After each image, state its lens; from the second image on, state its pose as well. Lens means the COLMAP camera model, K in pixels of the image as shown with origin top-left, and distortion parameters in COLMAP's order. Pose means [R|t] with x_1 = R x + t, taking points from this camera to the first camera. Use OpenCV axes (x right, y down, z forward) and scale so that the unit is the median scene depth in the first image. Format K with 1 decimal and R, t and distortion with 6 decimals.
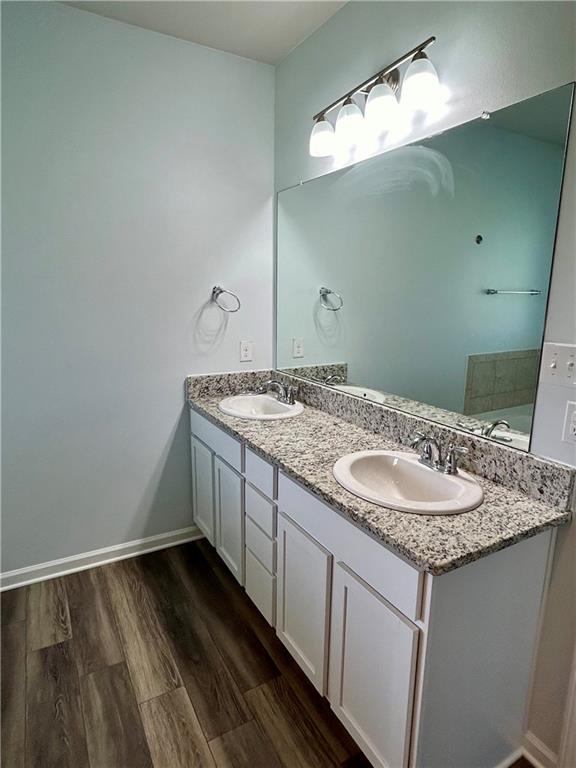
lens RADIAL K [[448.3, 0, 288.0], [0, 448.3, 384.0], [0, 0, 1]] dist [0.002055, -0.000532]
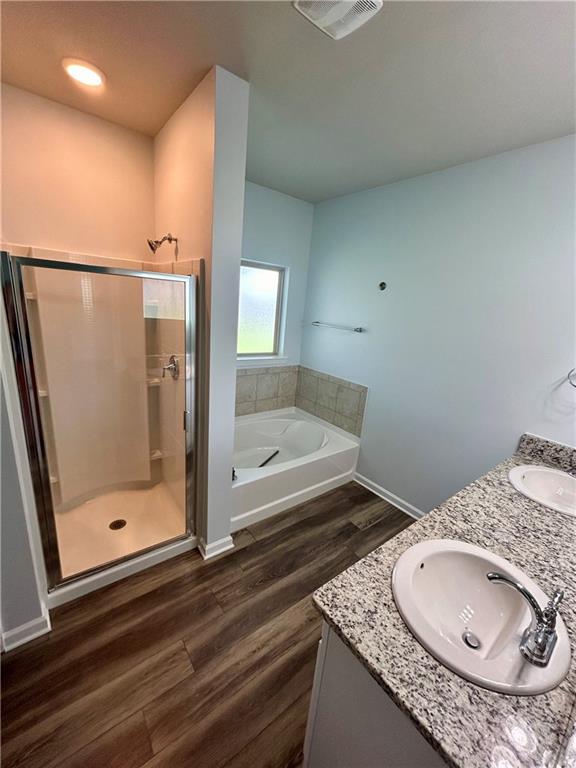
lens RADIAL K [[310.0, 0, 288.0], [0, 310.0, 384.0], [0, 0, 1]] dist [0.000388, 0.000084]
pose [[0.138339, 0.254219, -0.957202, 0.570153], [-0.276775, 0.937910, 0.209094, -0.182158], [0.950925, 0.236003, 0.200111, 0.347348]]
